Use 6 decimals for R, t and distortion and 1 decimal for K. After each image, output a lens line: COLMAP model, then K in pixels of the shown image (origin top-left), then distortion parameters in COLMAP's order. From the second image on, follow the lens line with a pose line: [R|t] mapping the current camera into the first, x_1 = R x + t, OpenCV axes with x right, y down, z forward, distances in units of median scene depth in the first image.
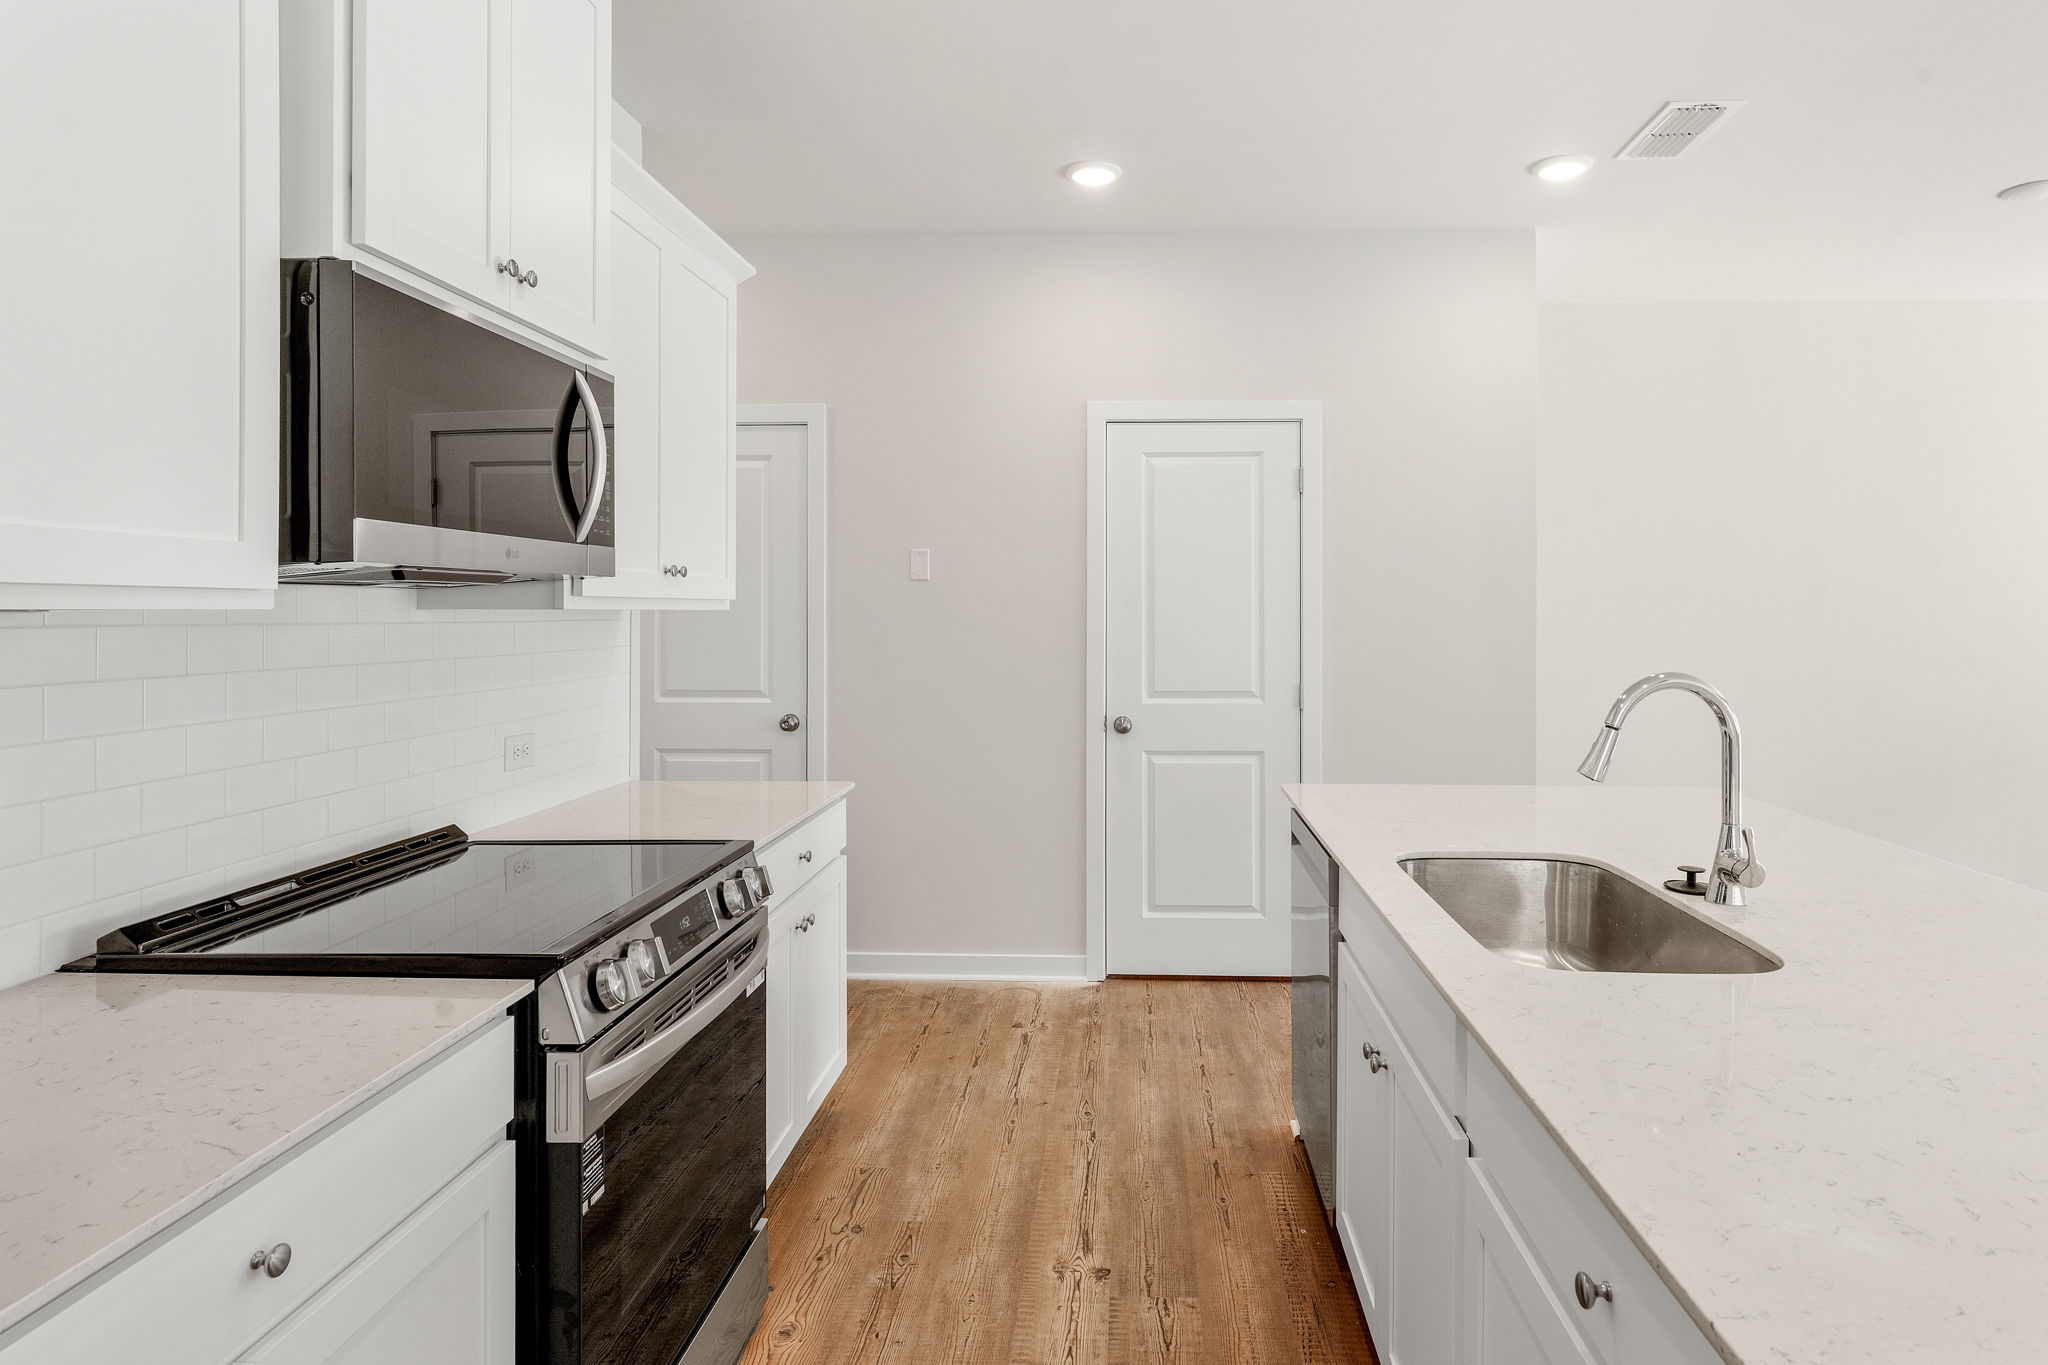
lens RADIAL K [[1163.4, 0, 1085.3], [0, 1163.4, 602.8], [0, 0, 1]] dist [-0.004681, -0.000780]
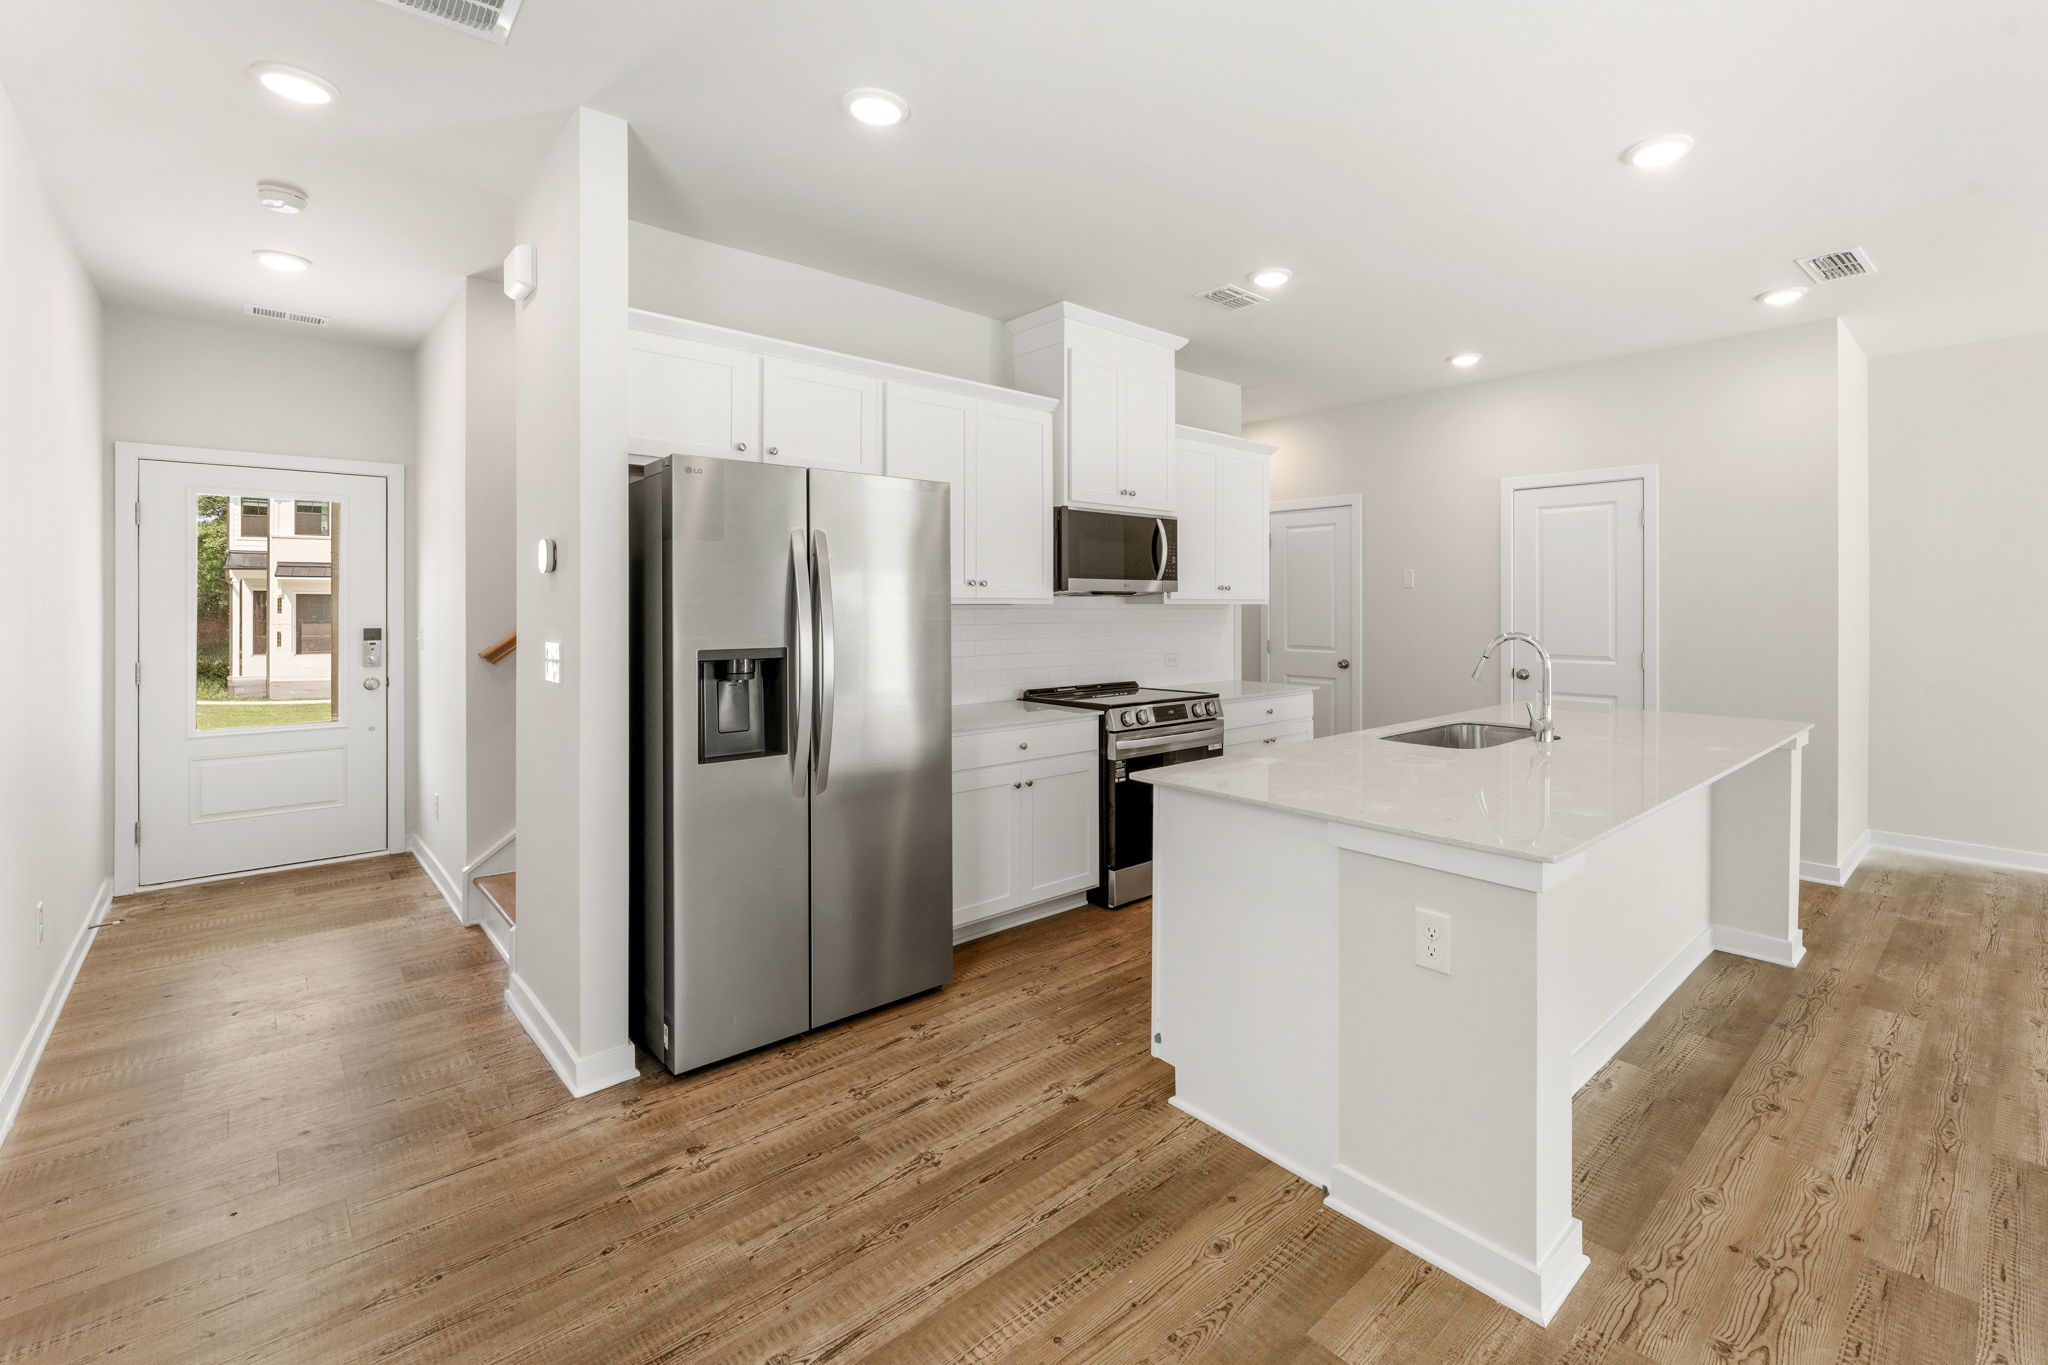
lens RADIAL K [[880.1, 0, 1068.7], [0, 880.1, 607.6], [0, 0, 1]] dist [-0.001420, 0.000547]
pose [[0.687870, 0.001541, -0.725832, 0.803554], [0.004499, 0.999969, 0.006387, 0.000277], [0.725820, -0.007659, 0.687842, -0.517599]]
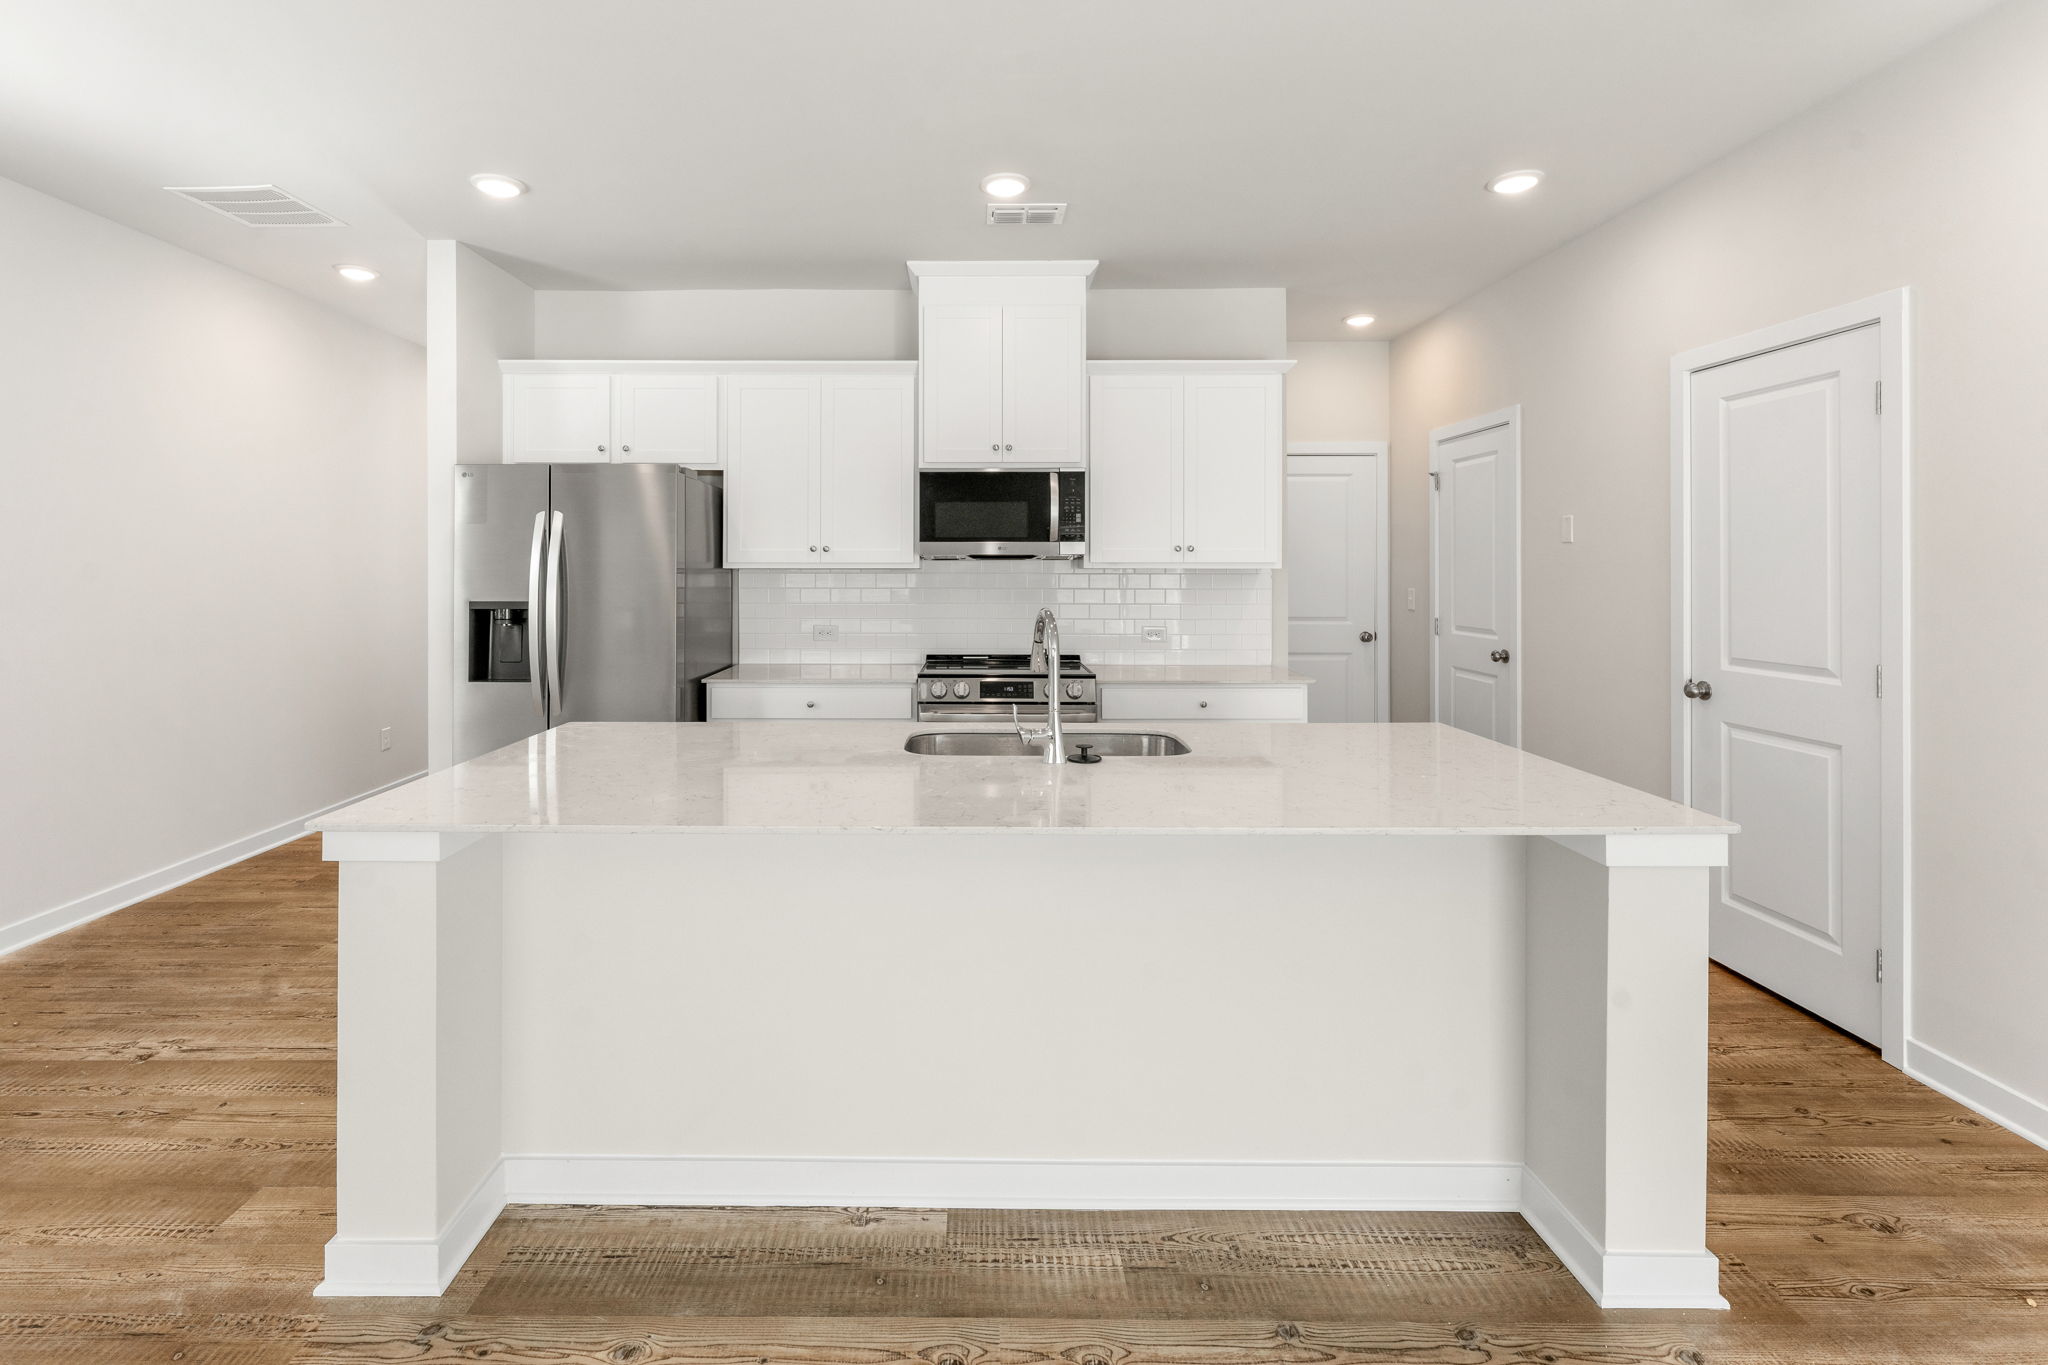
lens RADIAL K [[880.1, 0, 921.3], [0, 880.1, 568.8], [0, 0, 1]] dist [-0.001420, 0.000547]
pose [[0.006148, -0.001516, -0.999980, 1.213224], [0.005281, 0.999985, -0.001483, 0.006798], [0.999967, -0.005272, 0.006156, 0.594437]]
